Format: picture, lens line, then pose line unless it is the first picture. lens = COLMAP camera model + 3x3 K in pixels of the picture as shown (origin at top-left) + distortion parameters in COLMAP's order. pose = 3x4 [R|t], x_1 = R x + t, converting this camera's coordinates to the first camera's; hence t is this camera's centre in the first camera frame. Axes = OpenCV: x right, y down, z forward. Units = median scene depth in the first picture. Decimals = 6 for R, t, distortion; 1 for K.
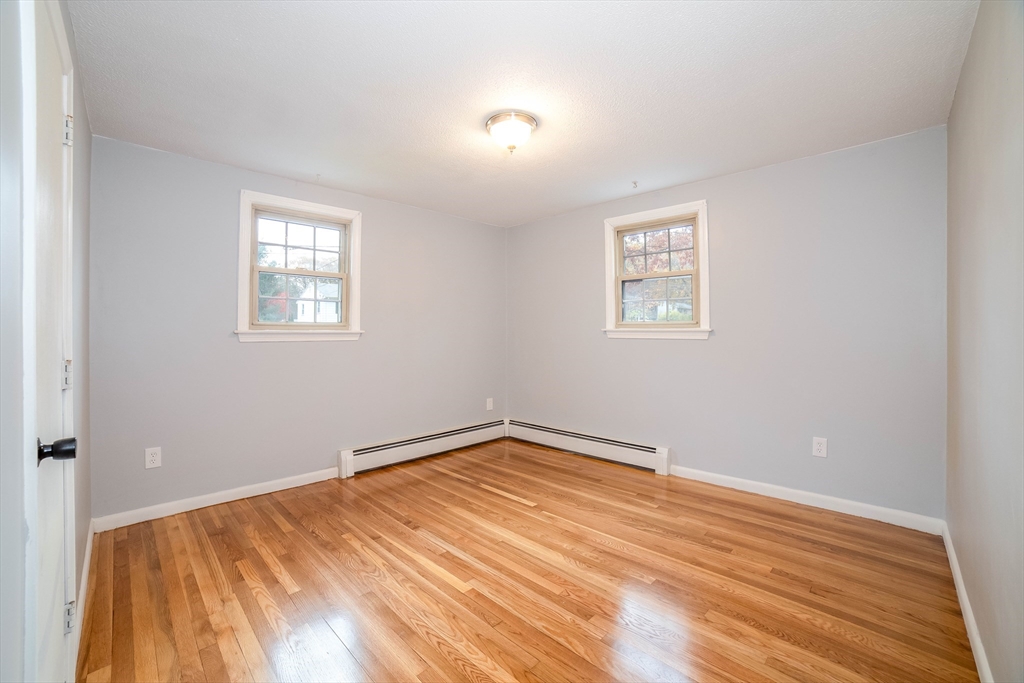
lens RADIAL K [[419.8, 0, 507.6], [0, 419.8, 336.1], [0, 0, 1]] dist [-0.103950, 0.035246]
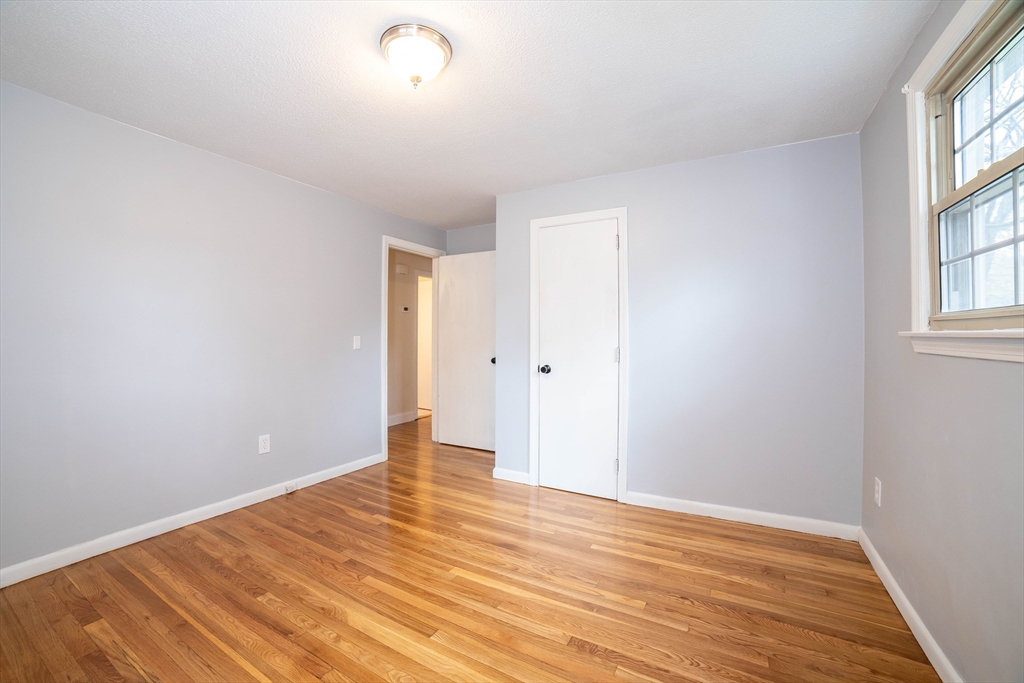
lens RADIAL K [[419.8, 0, 507.6], [0, 419.8, 336.1], [0, 0, 1]] dist [-0.103950, 0.035246]
pose [[-0.966064, -0.001422, -0.258298, 0.039689], [-0.004412, 0.999930, 0.010997, -0.016637], [0.258264, 0.011763, -0.966003, 1.947554]]
